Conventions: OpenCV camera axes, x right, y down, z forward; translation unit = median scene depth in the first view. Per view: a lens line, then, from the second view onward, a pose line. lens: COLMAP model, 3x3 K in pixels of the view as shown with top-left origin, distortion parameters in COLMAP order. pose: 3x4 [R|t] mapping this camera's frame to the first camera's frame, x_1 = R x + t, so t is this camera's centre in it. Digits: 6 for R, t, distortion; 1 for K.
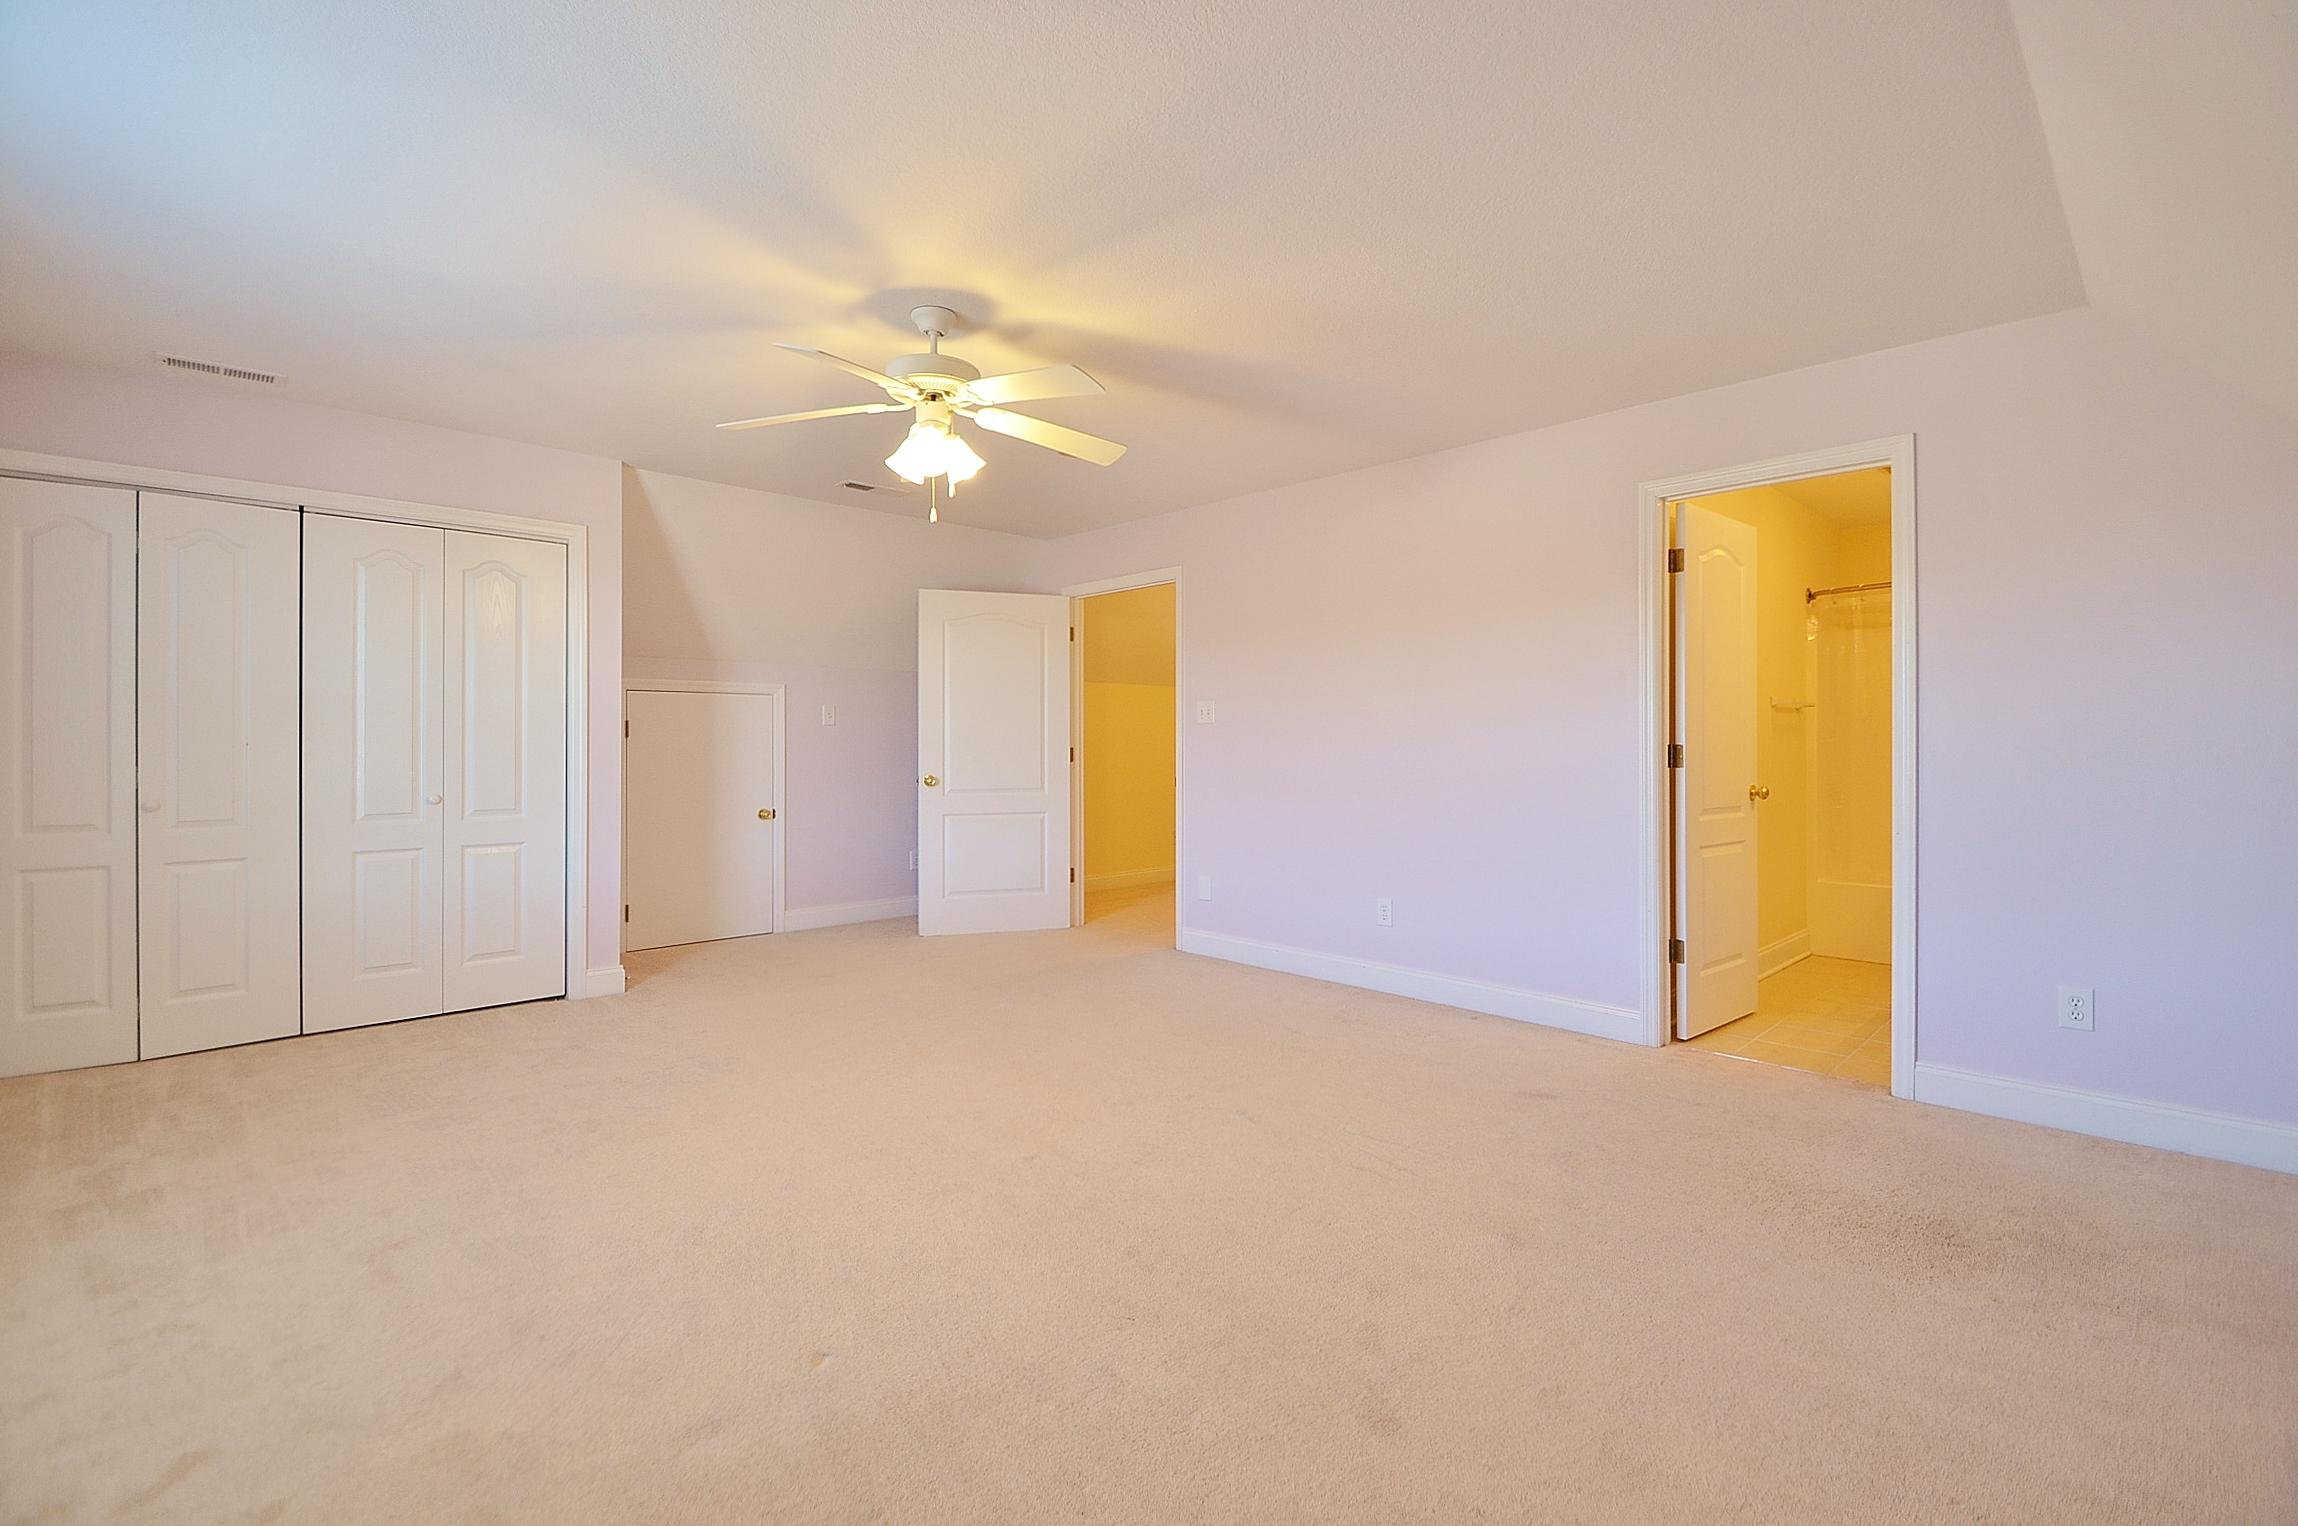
lens RADIAL K [[1025.2, 0, 1145.9], [0, 1025.2, 750.5], [0, 0, 1]] dist [-0.000522, -0.000278]
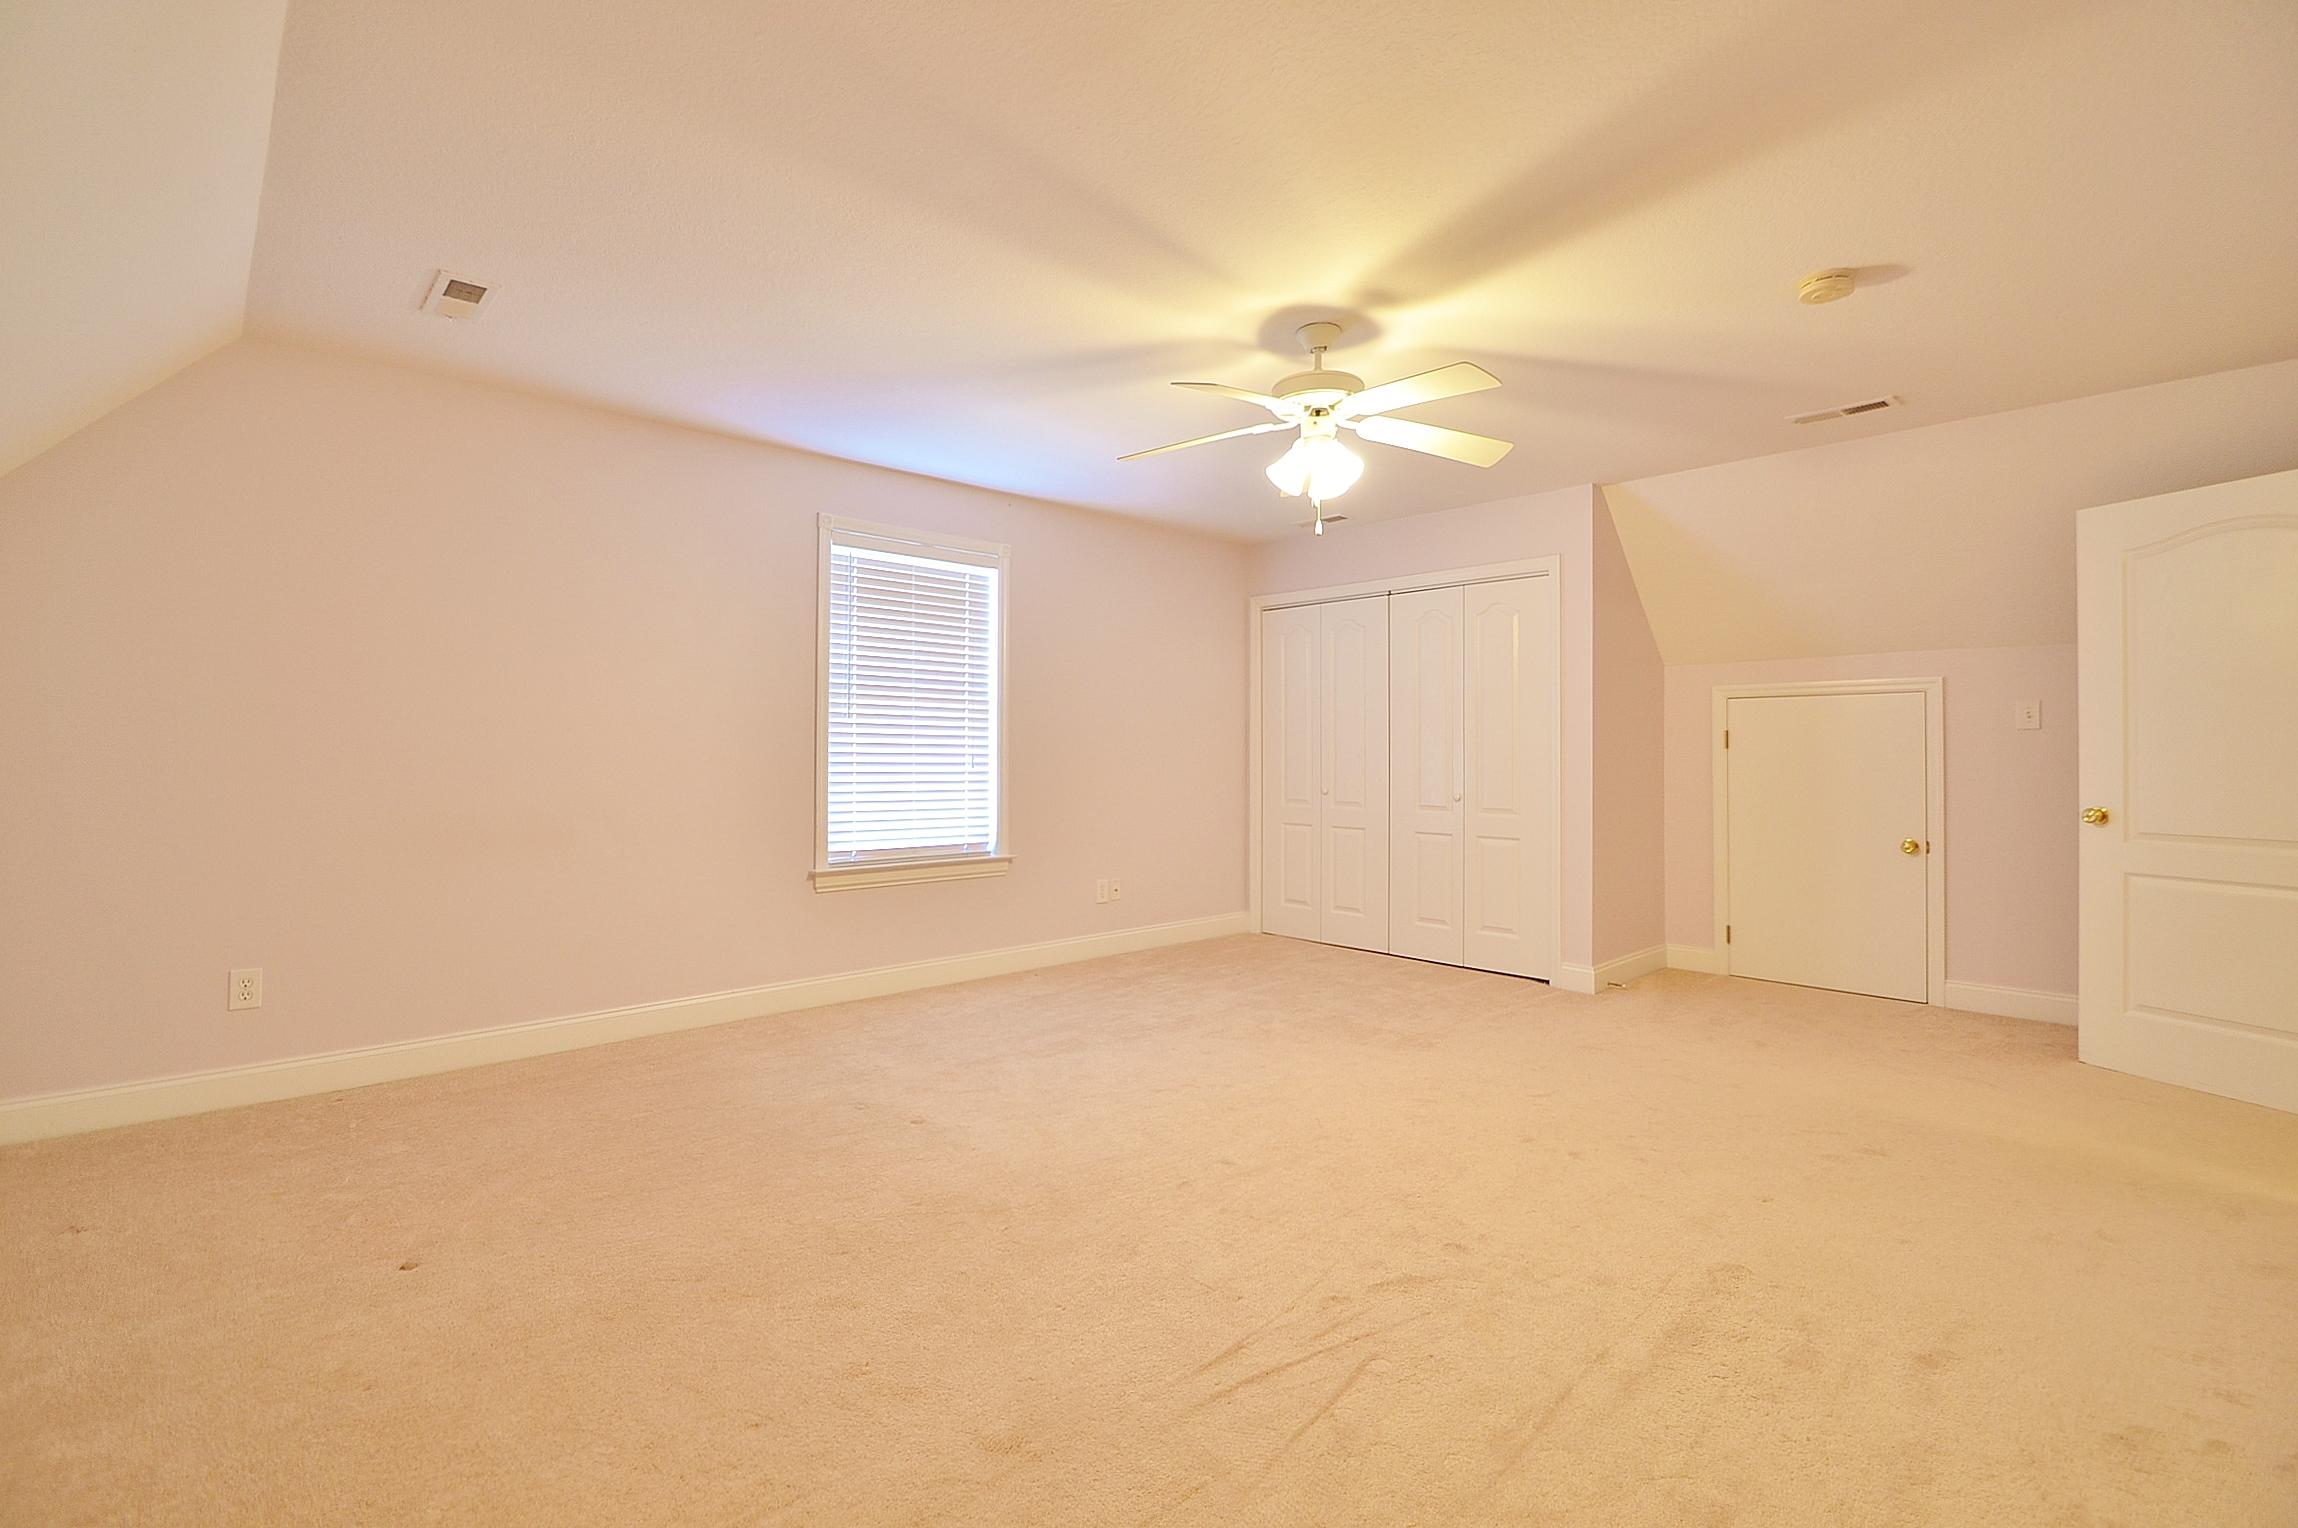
lens RADIAL K [[1025.2, 0, 1145.9], [0, 1025.2, 751.5], [0, 0, 1]] dist [-0.000522, -0.000278]
pose [[-0.008428, -0.002314, -0.999962, 0.531594], [-0.007508, 0.999969, -0.002250, -0.004283], [0.999936, 0.007489, -0.008445, 0.557073]]
